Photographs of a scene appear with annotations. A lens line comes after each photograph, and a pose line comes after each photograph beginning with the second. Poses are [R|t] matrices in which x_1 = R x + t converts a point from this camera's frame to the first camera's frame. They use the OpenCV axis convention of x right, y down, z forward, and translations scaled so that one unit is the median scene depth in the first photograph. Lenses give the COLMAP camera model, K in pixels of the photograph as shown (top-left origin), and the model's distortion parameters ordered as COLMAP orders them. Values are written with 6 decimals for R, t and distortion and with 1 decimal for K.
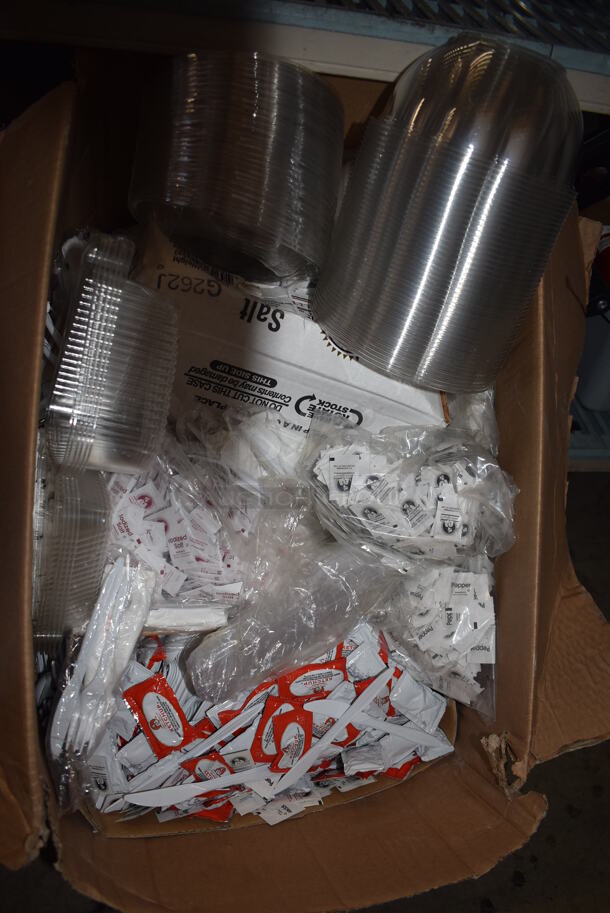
lens RADIAL K [[706.2, 0, 305.0], [0, 706.2, 456.5], [0, 0, 1]] dist [-0.108623, 0.029072]
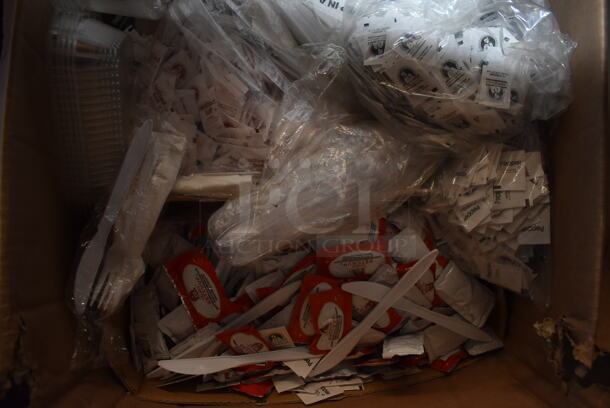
lens RADIAL K [[471.8, 0, 305.0], [0, 471.8, 204.0], [0, 0, 1]] dist [-0.108623, 0.029072]
pose [[0.977949, -0.002952, -0.208824, 0.086064], [0.011091, 0.999223, 0.037814, 0.219074], [0.208550, -0.039297, 0.977222, 0.351345]]
